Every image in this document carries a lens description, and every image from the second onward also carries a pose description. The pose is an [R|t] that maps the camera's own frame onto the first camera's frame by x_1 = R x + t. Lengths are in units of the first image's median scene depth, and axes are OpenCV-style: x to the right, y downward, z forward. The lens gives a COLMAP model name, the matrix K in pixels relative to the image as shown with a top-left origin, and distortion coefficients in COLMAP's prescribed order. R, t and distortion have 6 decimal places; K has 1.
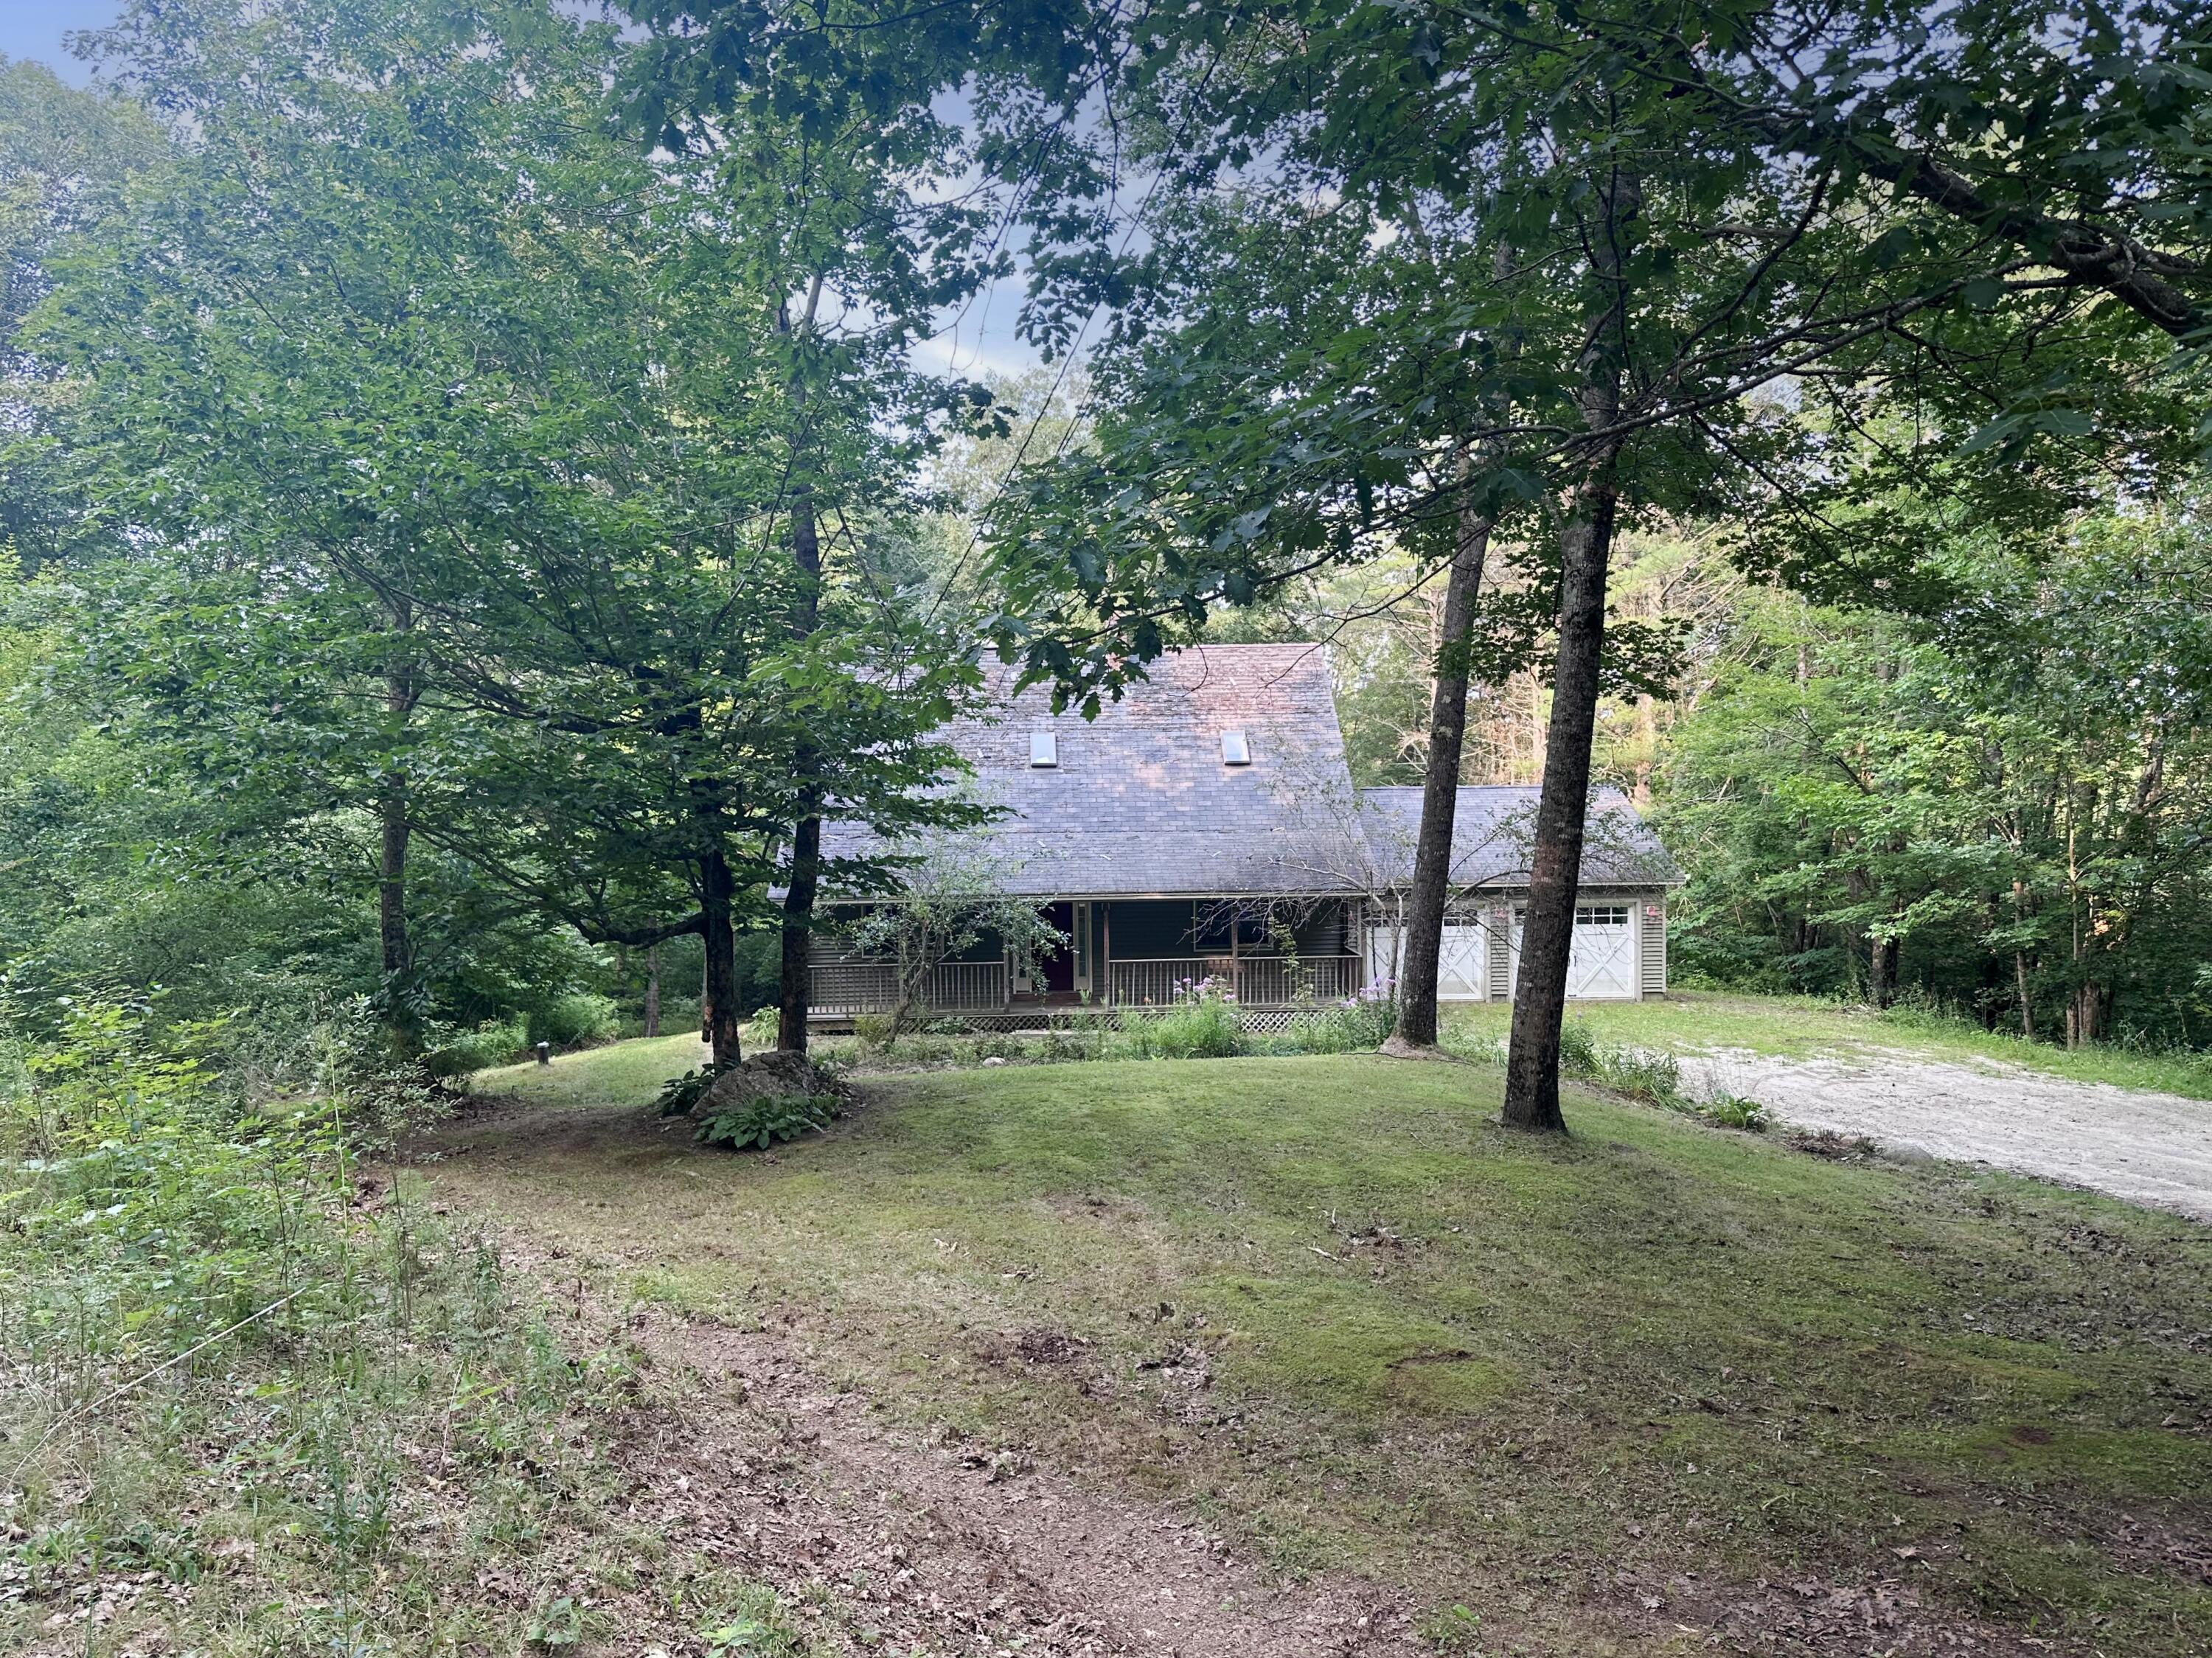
lens RADIAL K [[1564.8, 0, 1096.2], [0, 1564.8, 826.4], [0, 0, 1]] dist [0.070705, -0.079380]
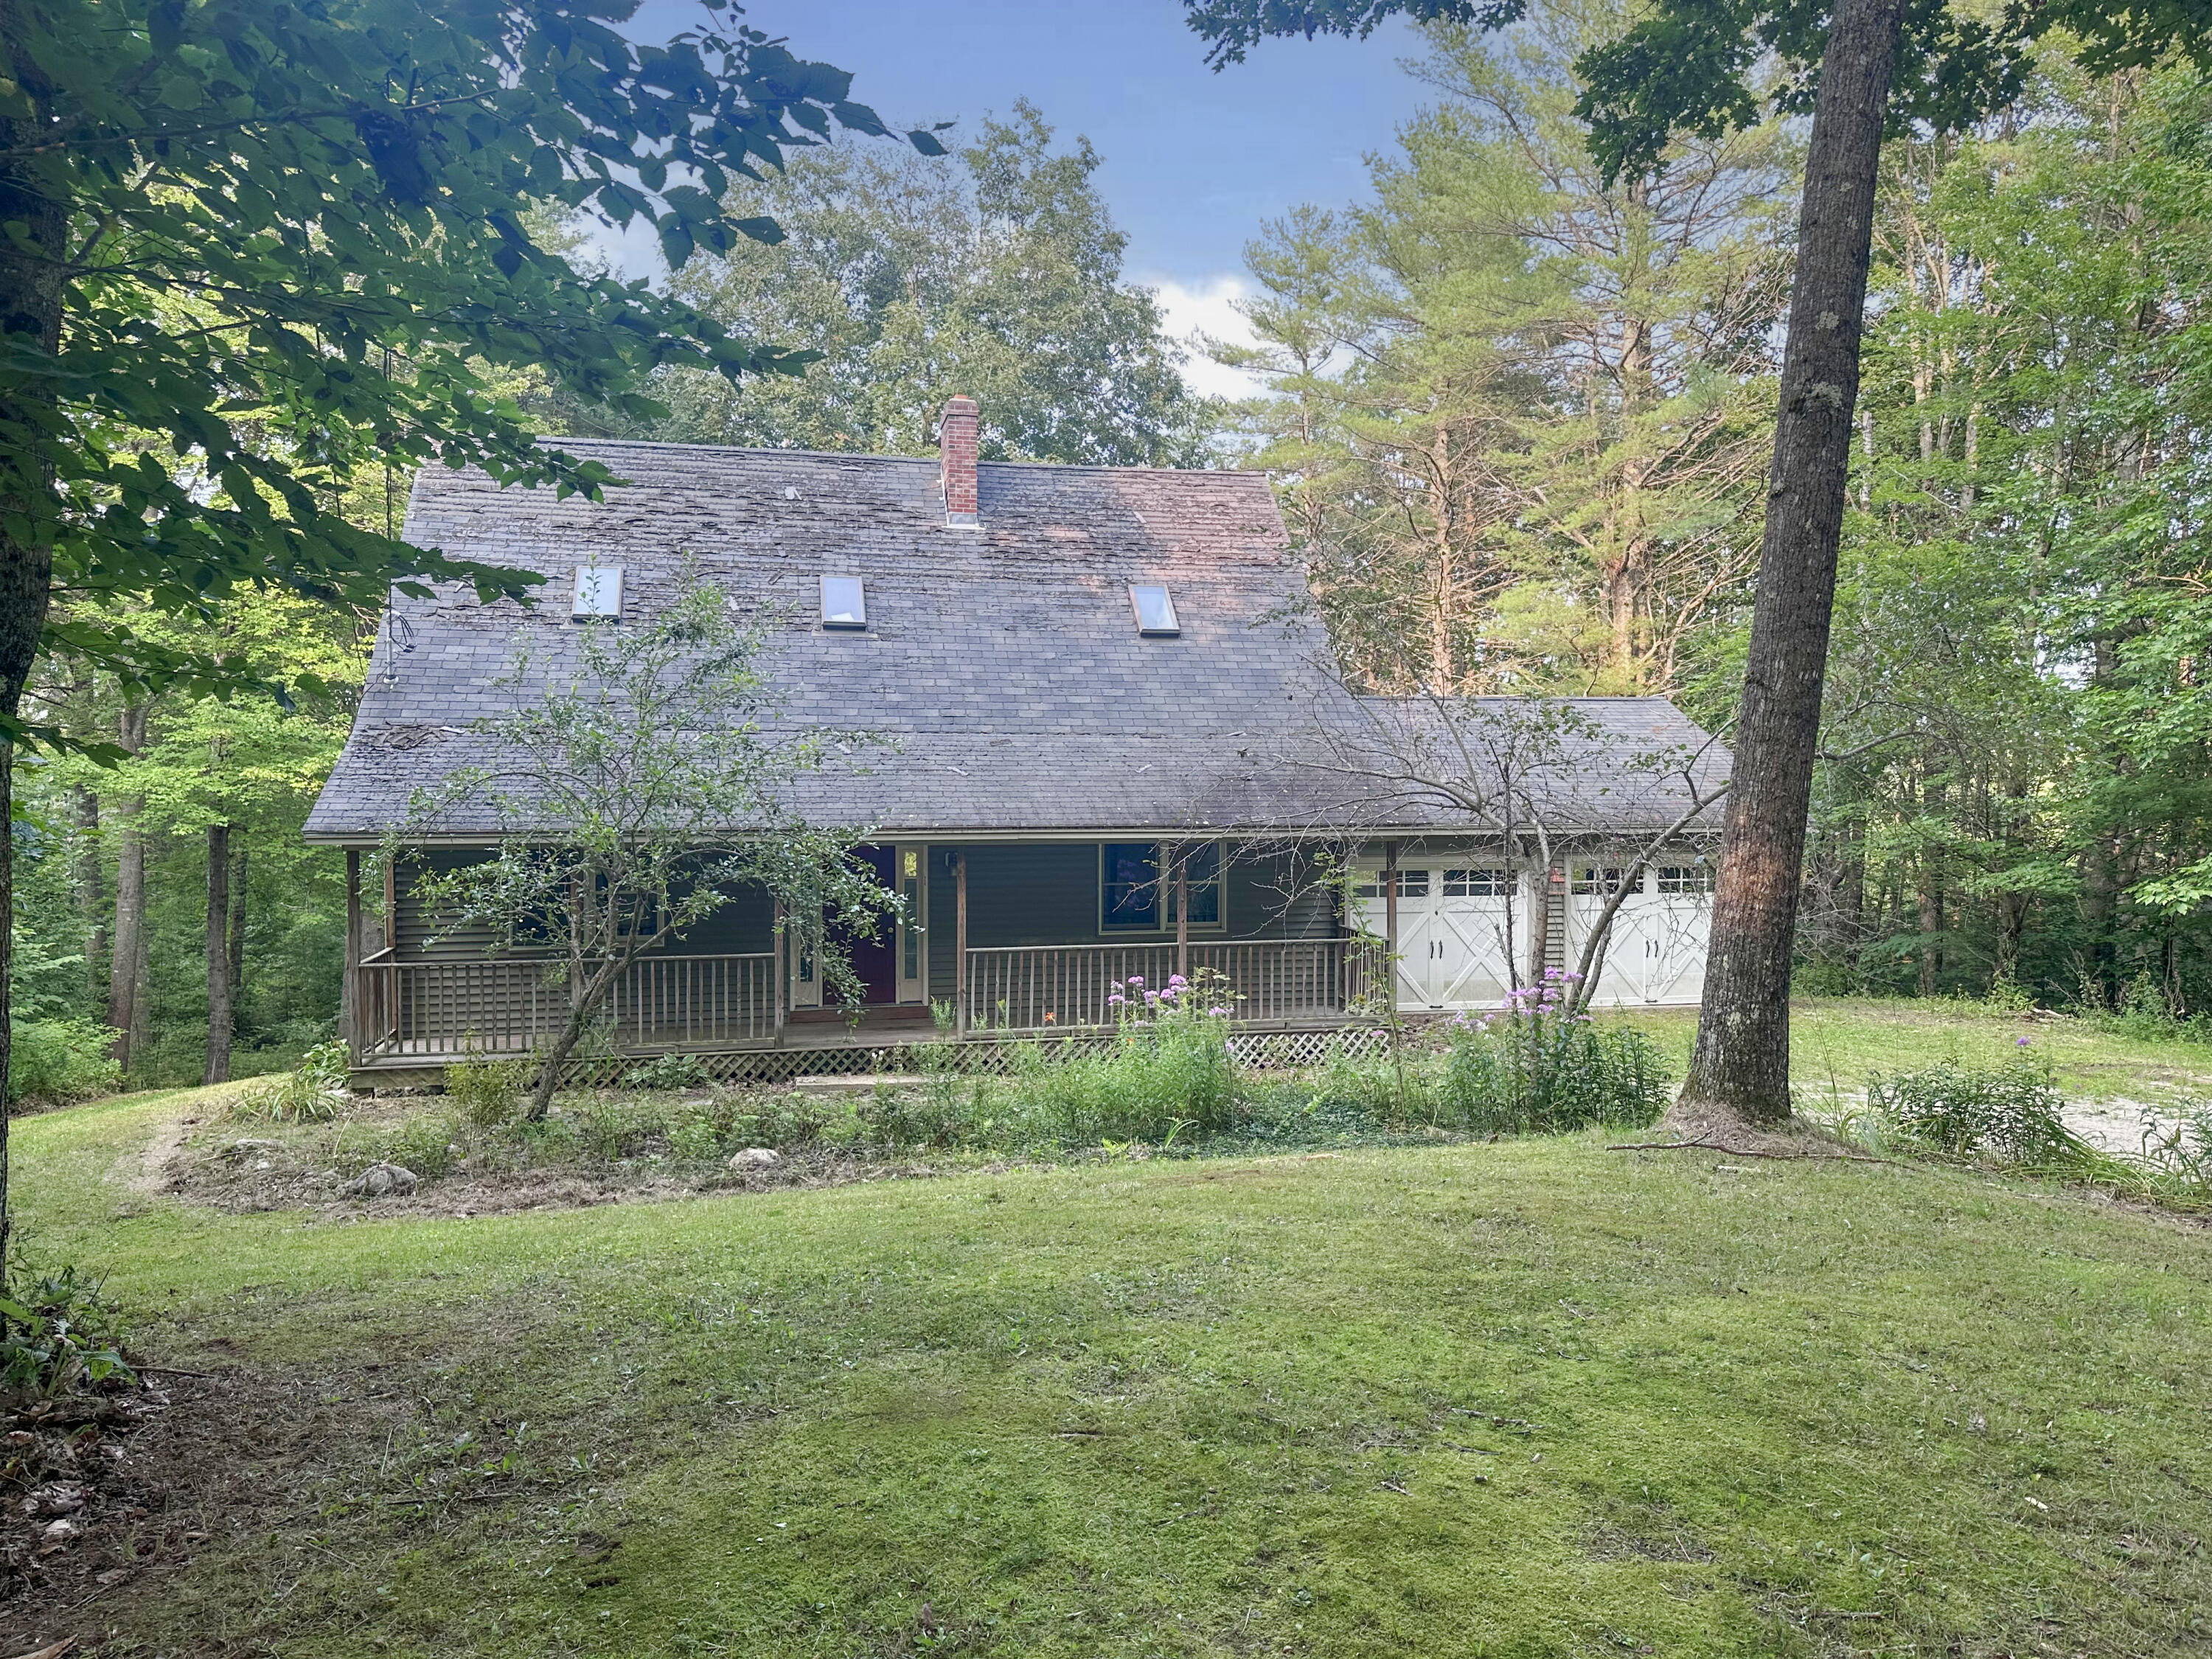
lens RADIAL K [[1565.0, 0, 1120.4], [0, 1565.0, 821.4], [0, 0, 1]] dist [0.070705, -0.079380]
pose [[0.986771, 0.006192, 0.162003, -0.029545], [-0.004838, 0.999950, -0.008754, 0.046174], [-0.162049, 0.007854, 0.986751, 0.448301]]
